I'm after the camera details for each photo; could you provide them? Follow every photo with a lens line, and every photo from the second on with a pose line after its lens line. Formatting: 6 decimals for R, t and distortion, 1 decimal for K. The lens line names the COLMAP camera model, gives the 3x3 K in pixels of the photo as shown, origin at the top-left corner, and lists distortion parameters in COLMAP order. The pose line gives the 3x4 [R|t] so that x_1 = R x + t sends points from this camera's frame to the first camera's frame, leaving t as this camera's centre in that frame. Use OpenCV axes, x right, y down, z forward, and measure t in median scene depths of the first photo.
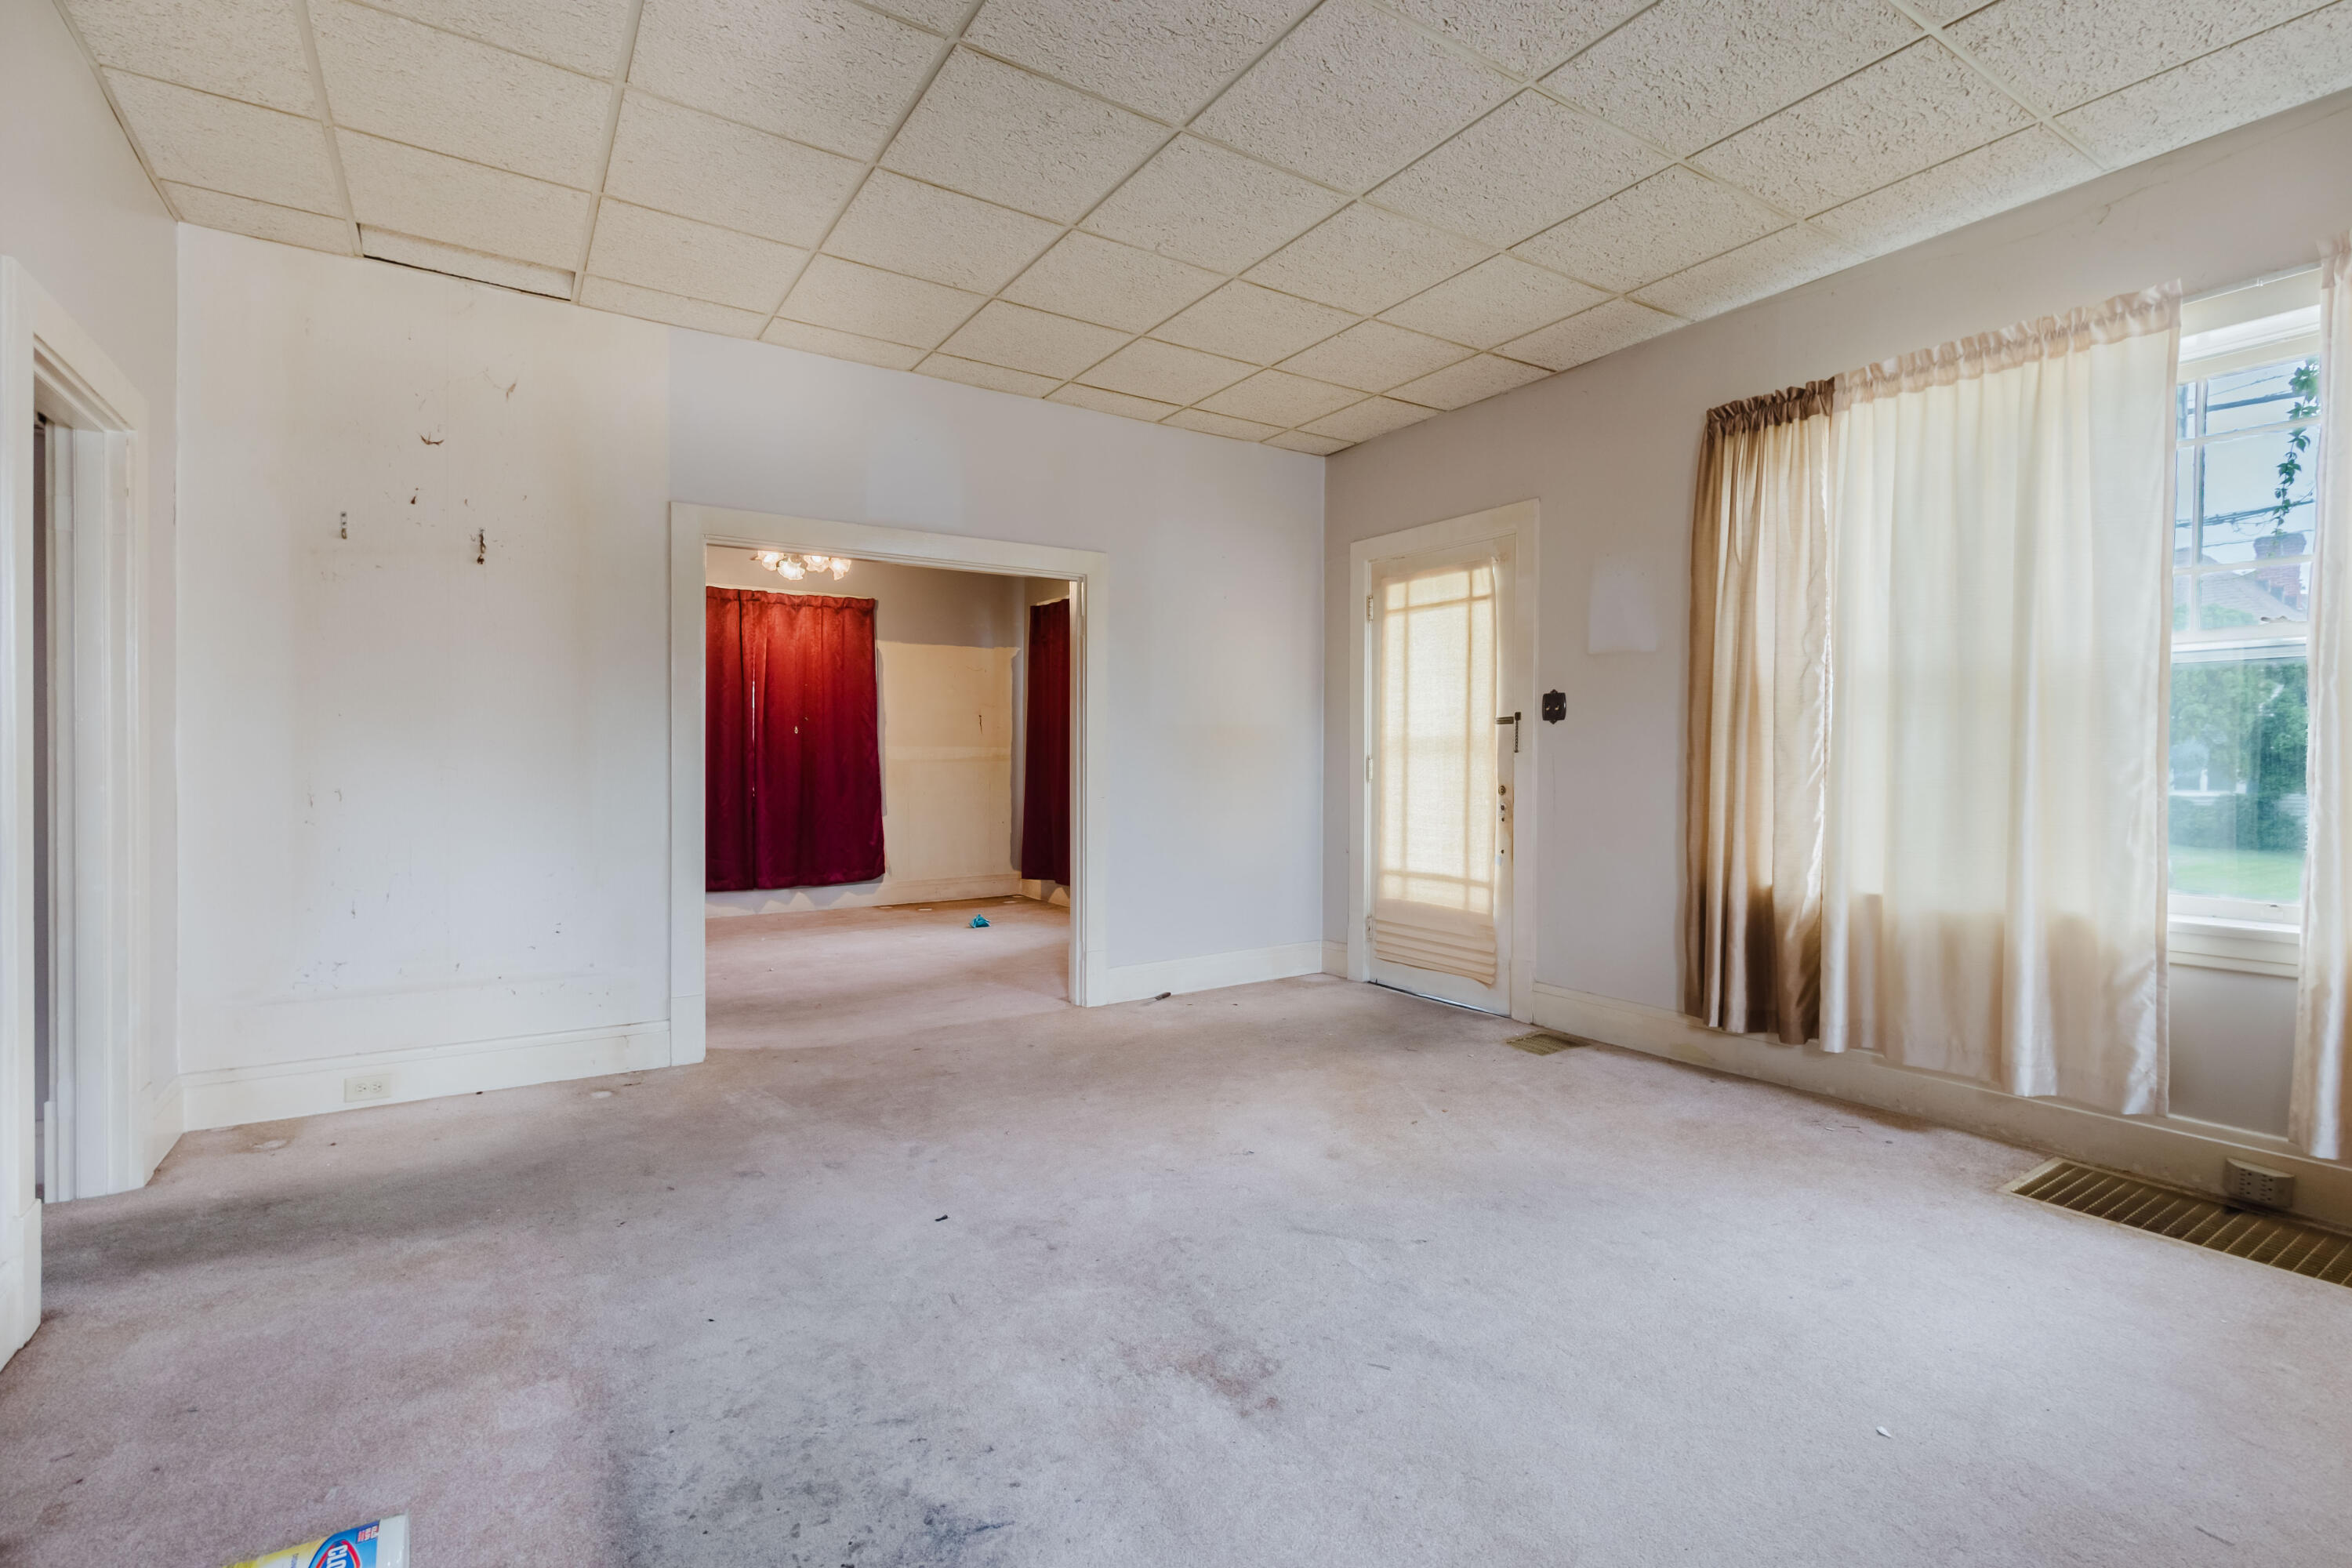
lens RADIAL K [[1080.4, 0, 1187.2], [0, 1080.4, 781.9], [0, 0, 1]] dist [0.012305, -0.001414]
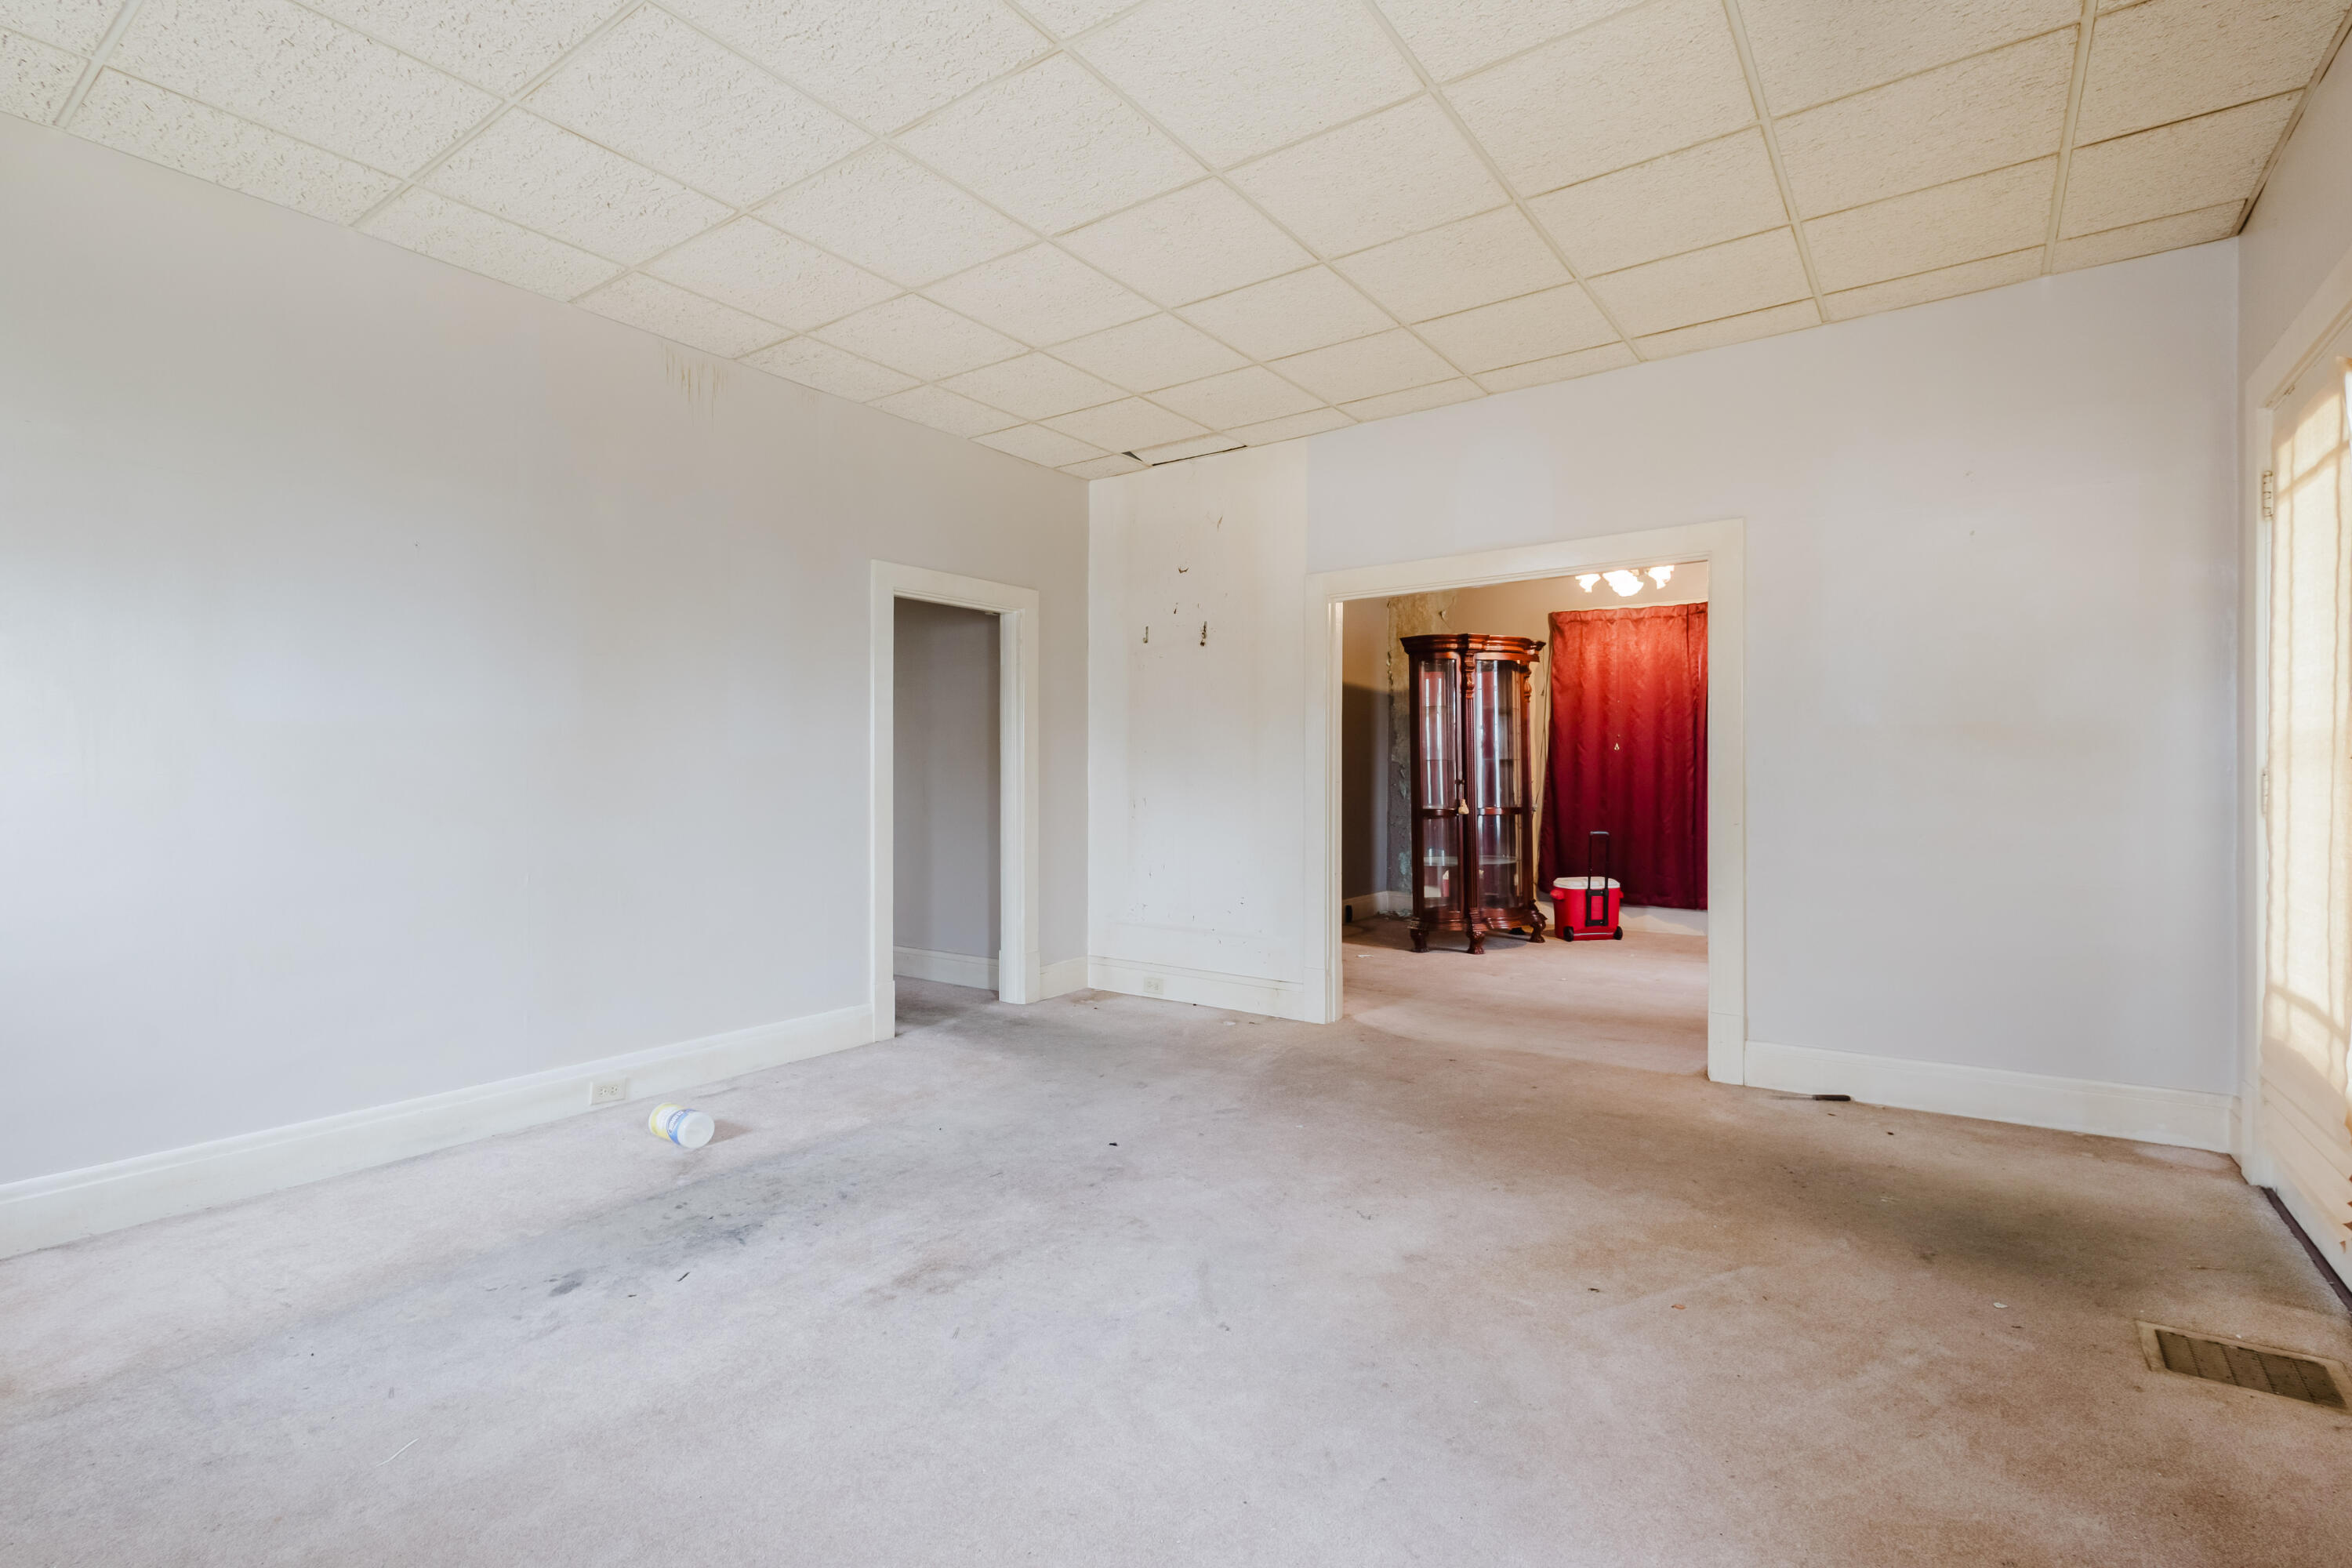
lens RADIAL K [[1080.4, 0, 1178.1], [0, 1080.4, 785.0], [0, 0, 1]] dist [0.012305, -0.001414]
pose [[0.362538, 0.005052, -0.931955, 0.705194], [-0.013632, 0.999907, 0.000117, -0.012117], [0.931869, 0.012662, 0.362573, 0.440364]]
